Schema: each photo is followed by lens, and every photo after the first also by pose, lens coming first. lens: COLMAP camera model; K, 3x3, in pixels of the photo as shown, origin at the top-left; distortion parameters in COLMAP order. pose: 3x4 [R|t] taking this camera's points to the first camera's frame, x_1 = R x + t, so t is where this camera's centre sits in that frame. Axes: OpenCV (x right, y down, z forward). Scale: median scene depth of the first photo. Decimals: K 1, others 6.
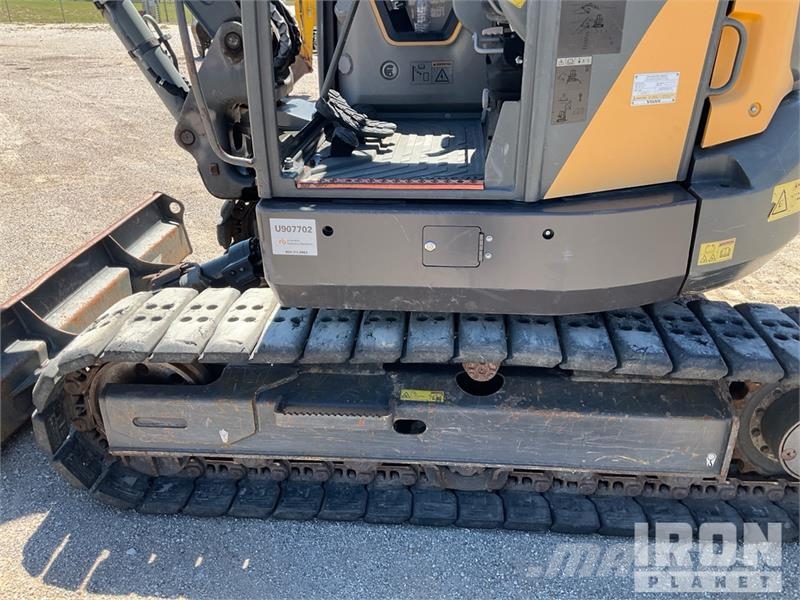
lens RADIAL K [[661.5, 0, 399.0], [0, 661.5, 299.8], [0, 0, 1]] dist [0.079225, -0.150810]
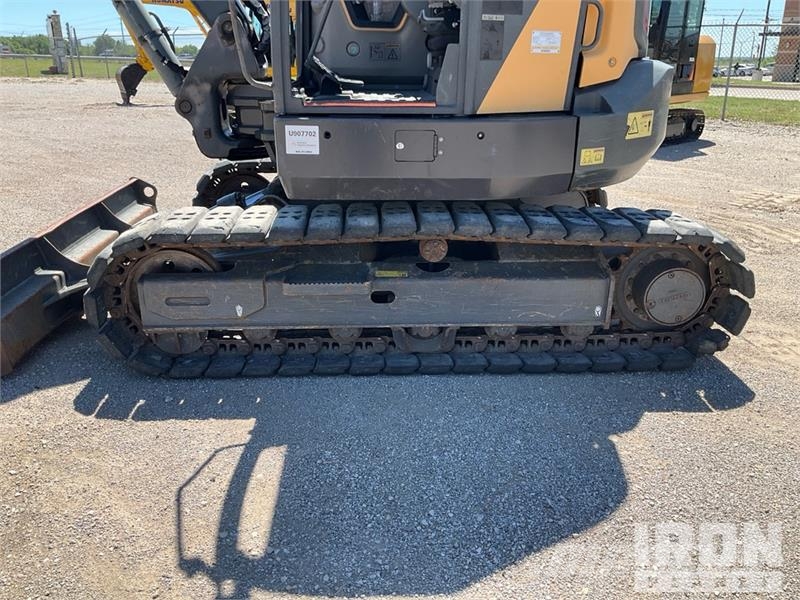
lens RADIAL K [[661.5, 0, 395.9], [0, 661.5, 303.3], [0, 0, 1]] dist [0.079225, -0.150810]
pose [[0.992057, -0.022045, 0.123840, -0.121981], [0.032535, 0.995990, -0.083336, 0.313471], [-0.121507, 0.086703, 0.988797, -0.318732]]
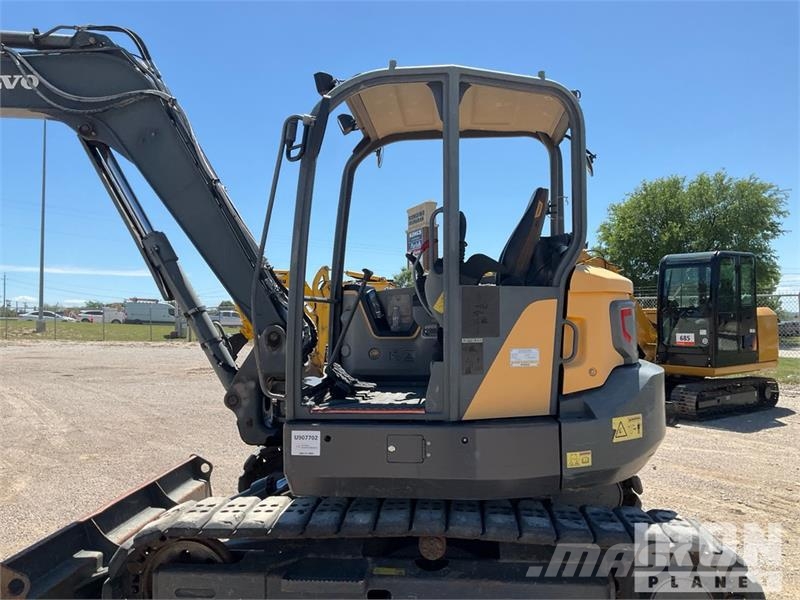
lens RADIAL K [[661.5, 0, 394.5], [0, 661.5, 297.0], [0, 0, 1]] dist [0.079225, -0.150810]
pose [[0.999862, 0.007391, -0.014875, 0.062025], [-0.013298, 0.892834, -0.450190, 0.257296], [0.009954, 0.450325, 0.892809, -0.479899]]
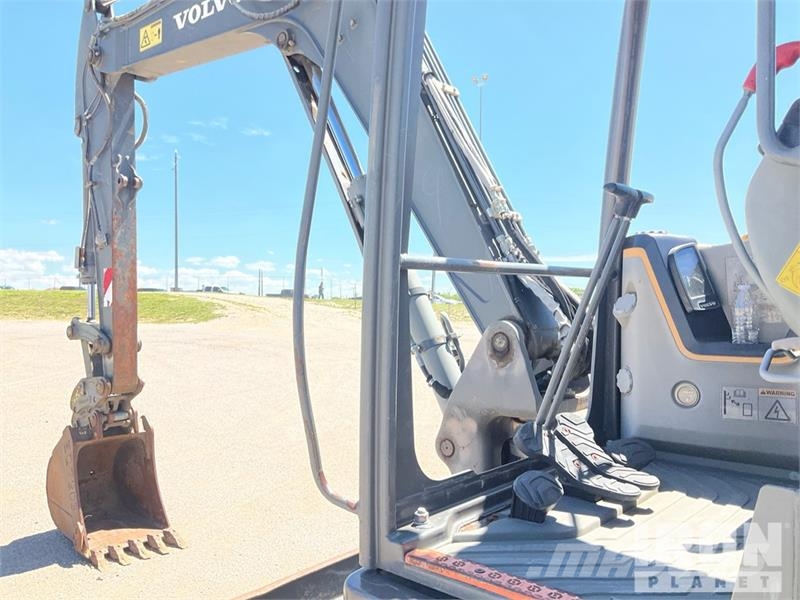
lens RADIAL K [[661.5, 0, 418.6], [0, 661.5, 308.1], [0, 0, 1]] dist [0.079225, -0.150810]
pose [[0.805204, 0.018696, -0.592704, 0.187546], [-0.263396, 0.906770, -0.329228, -0.158451], [0.531291, 0.421211, 0.735059, 0.399531]]
